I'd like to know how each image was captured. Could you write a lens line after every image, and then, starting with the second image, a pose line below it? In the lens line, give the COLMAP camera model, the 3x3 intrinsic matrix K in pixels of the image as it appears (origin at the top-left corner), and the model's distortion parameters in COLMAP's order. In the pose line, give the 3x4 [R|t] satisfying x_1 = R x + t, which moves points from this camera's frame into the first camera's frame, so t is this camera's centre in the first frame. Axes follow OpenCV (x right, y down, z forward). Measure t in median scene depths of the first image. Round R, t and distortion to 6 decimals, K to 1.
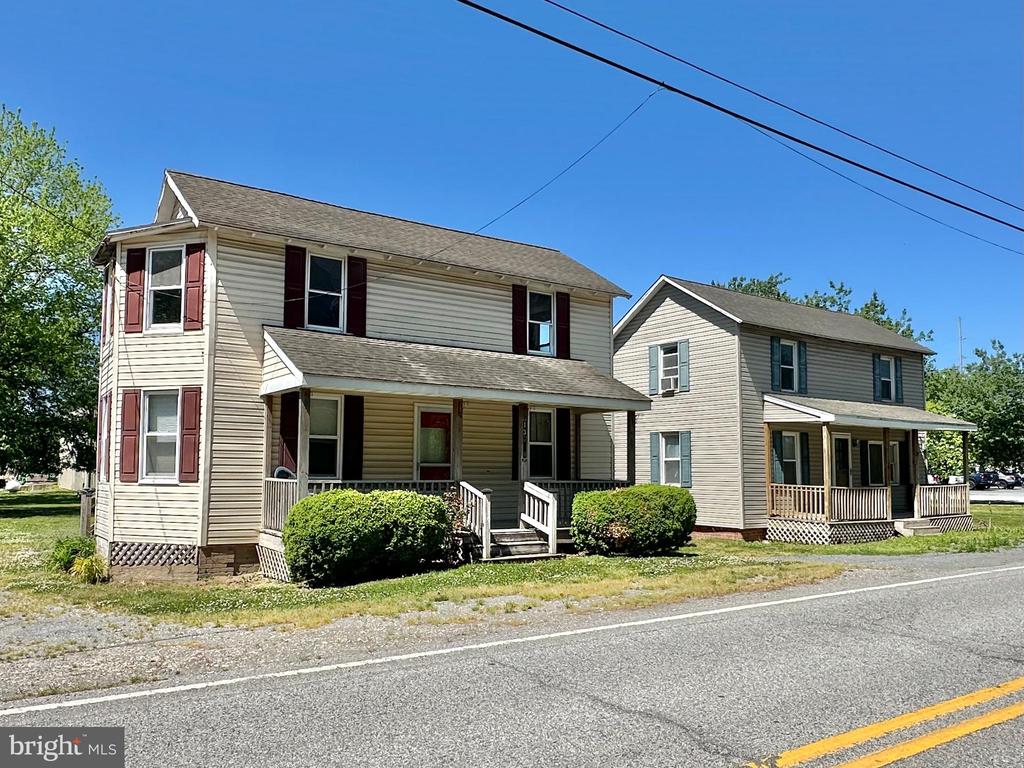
lens RADIAL K [[783.8, 0, 509.0], [0, 783.8, 415.5], [0, 0, 1]] dist [-0.007136, -0.006562]
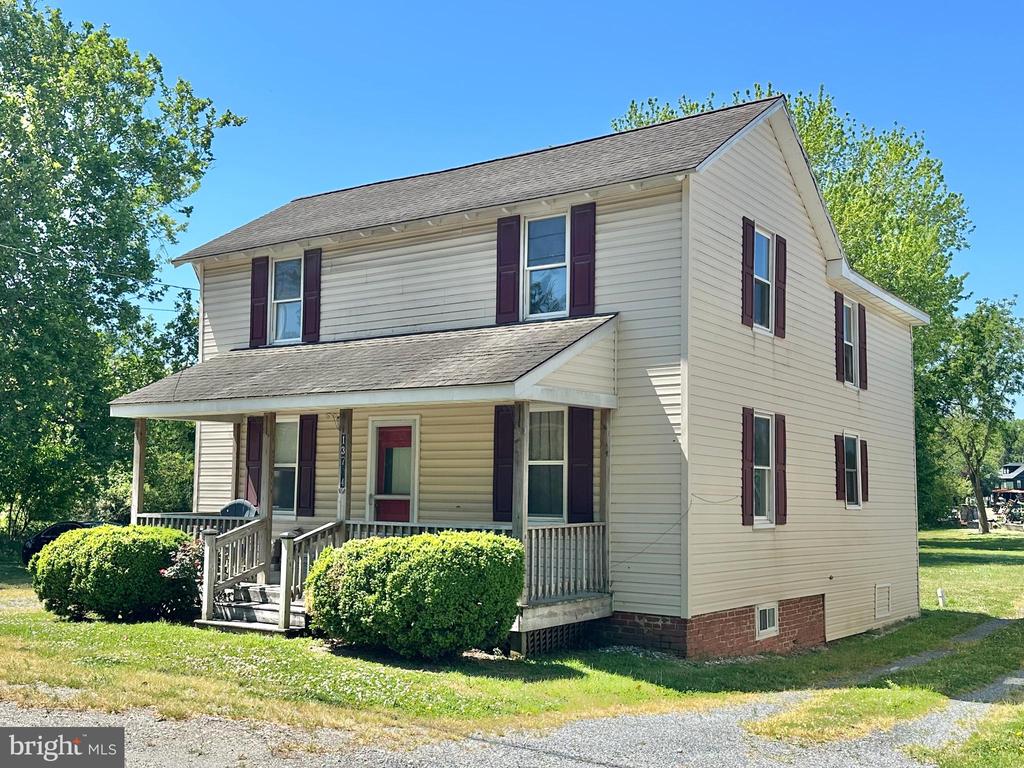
lens RADIAL K [[1059.7, 0, 508.3], [0, 1059.7, 413.3], [0, 0, 1]] dist [0.167710, -0.342202]
pose [[0.352075, -0.071170, -0.933262, 0.926804], [0.058007, 0.996847, -0.054136, 0.046365], [0.934173, -0.035076, 0.355093, 0.778650]]
